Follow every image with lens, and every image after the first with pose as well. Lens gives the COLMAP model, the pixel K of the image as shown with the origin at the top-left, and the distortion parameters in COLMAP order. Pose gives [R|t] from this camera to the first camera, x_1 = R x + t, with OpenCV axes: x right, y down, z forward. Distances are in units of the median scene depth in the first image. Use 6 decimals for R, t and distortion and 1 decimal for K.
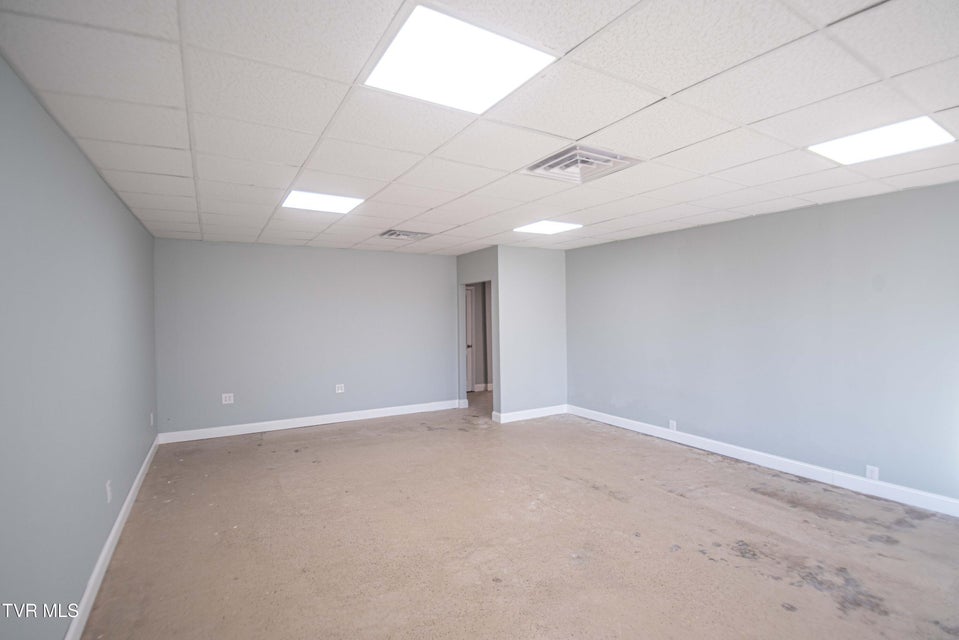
lens RADIAL K [[451.8, 0, 491.9], [0, 451.8, 320.2], [0, 0, 1]] dist [-0.037390, -0.001342]
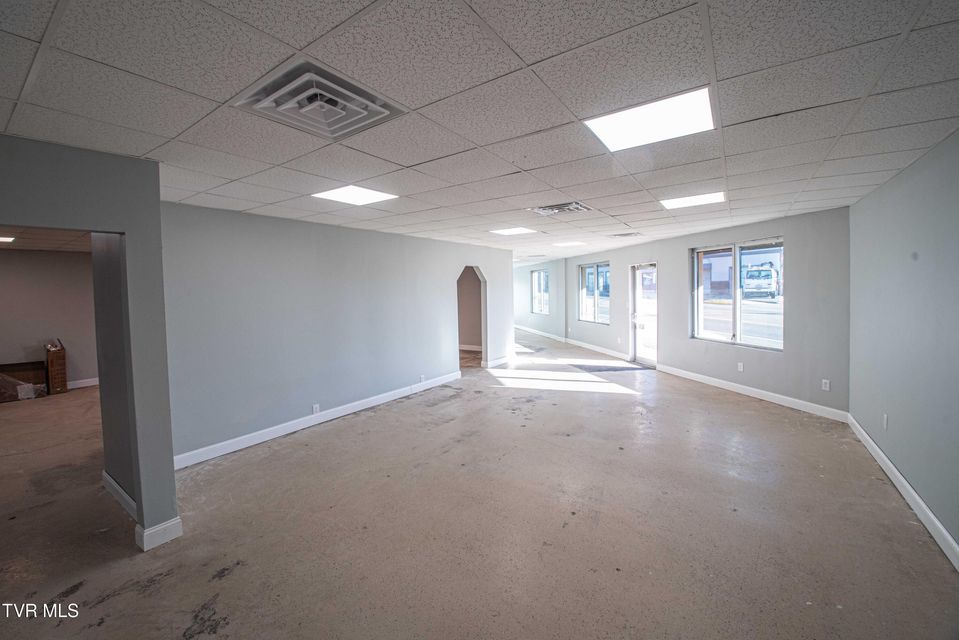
lens RADIAL K [[376.9, 0, 480.1], [0, 376.9, 308.7], [0, 0, 1]] dist [-0.000203, -0.000004]
pose [[-0.412529, -0.016384, 0.910797, -0.669760], [0.037937, 0.998662, 0.035148, -0.006272], [-0.910154, 0.049052, -0.411356, 1.303061]]
